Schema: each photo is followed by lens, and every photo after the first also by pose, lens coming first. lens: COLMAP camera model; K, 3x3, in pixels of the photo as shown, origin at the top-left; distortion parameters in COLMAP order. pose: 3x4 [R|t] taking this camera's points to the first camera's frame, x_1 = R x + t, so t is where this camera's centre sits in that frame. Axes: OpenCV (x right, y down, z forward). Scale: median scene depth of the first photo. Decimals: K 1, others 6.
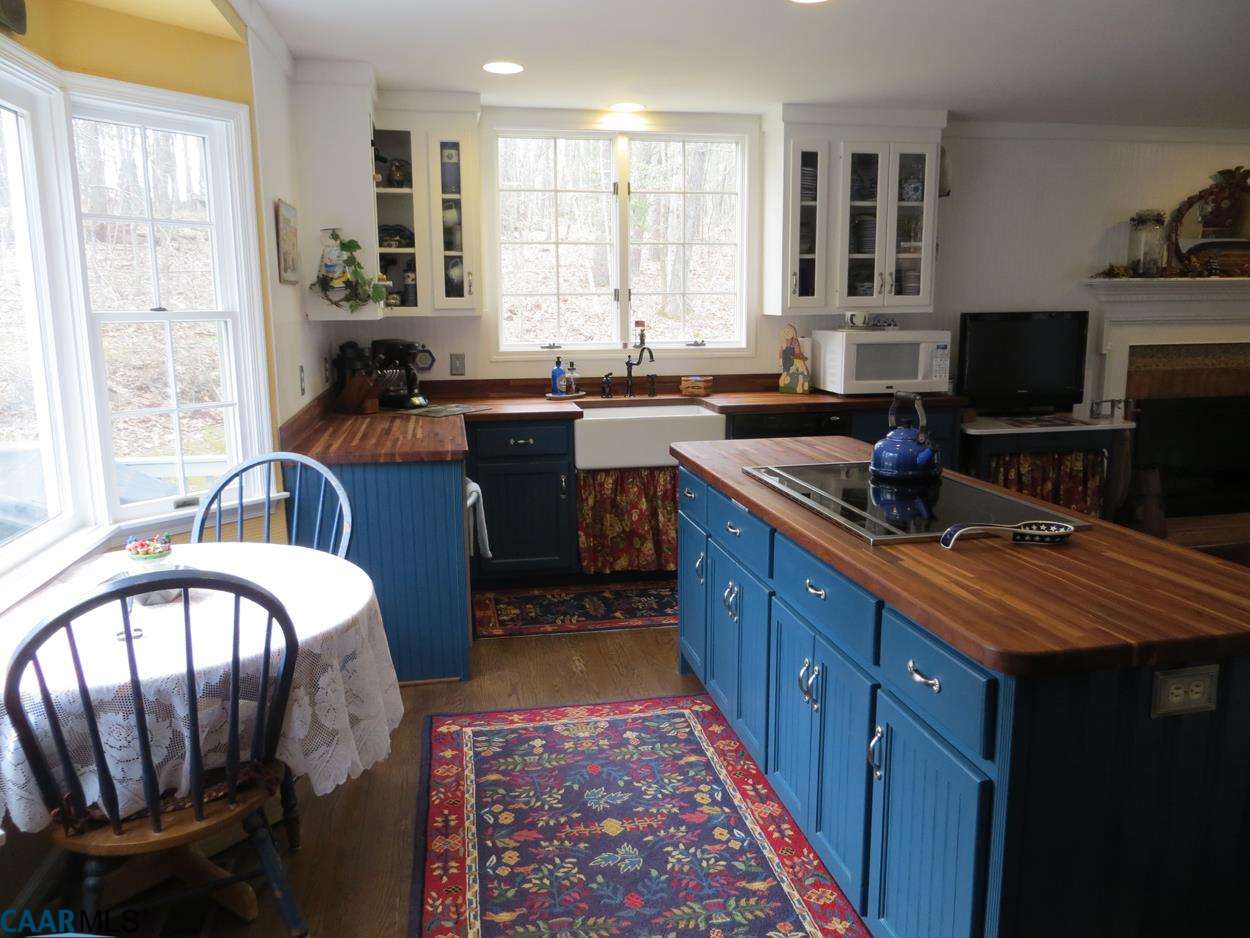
lens RADIAL K [[926.9, 0, 621.3], [0, 926.9, 468.2], [0, 0, 1]] dist [-0.031814, 0.010903]
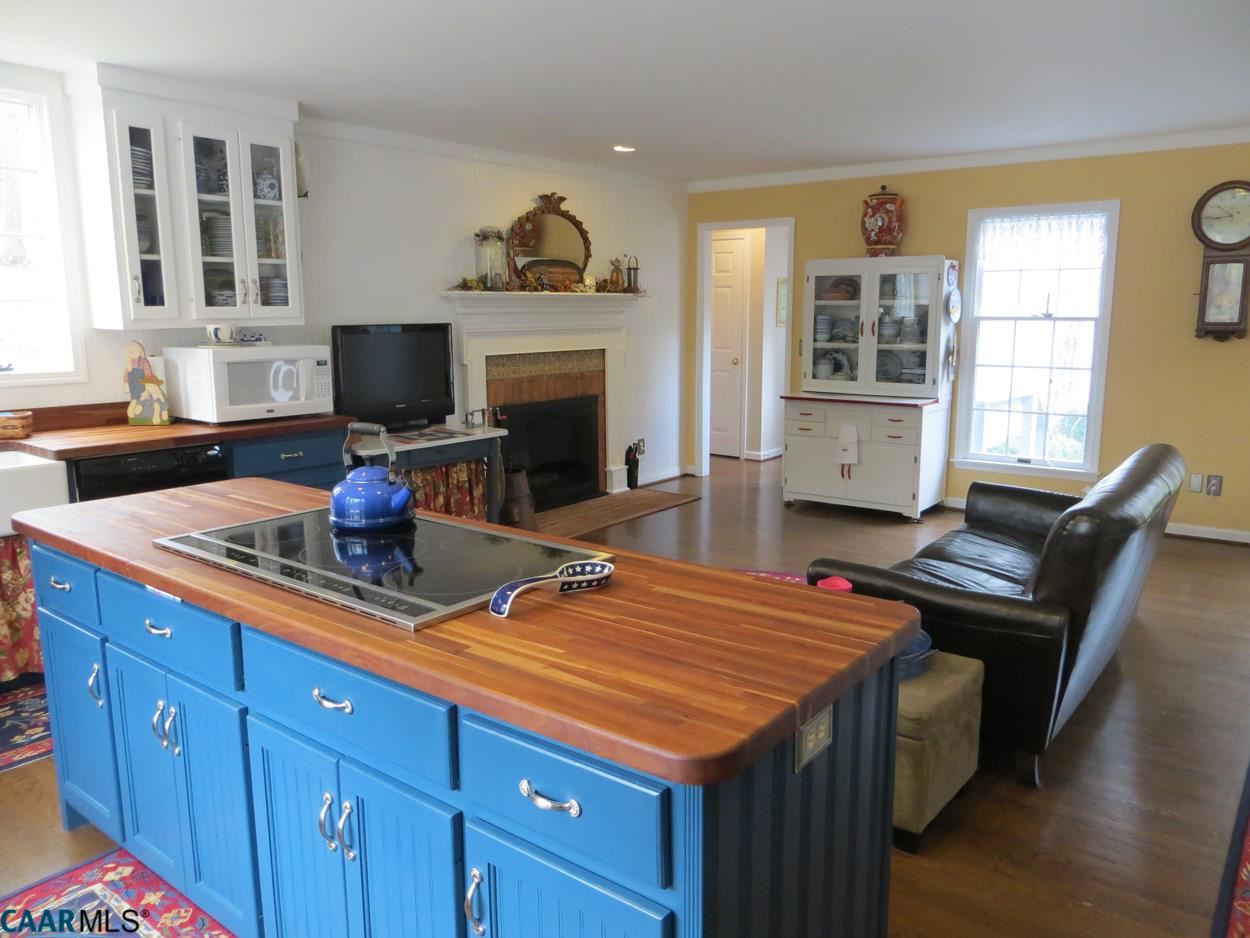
lens RADIAL K [[926.9, 0, 630.2], [0, 926.9, 473.6], [0, 0, 1]] dist [-0.031814, 0.010903]
pose [[0.745555, -0.104099, 0.658263, -0.036116], [0.107971, 0.993544, 0.034832, -0.022735], [-0.657639, 0.045105, 0.751981, 0.125173]]
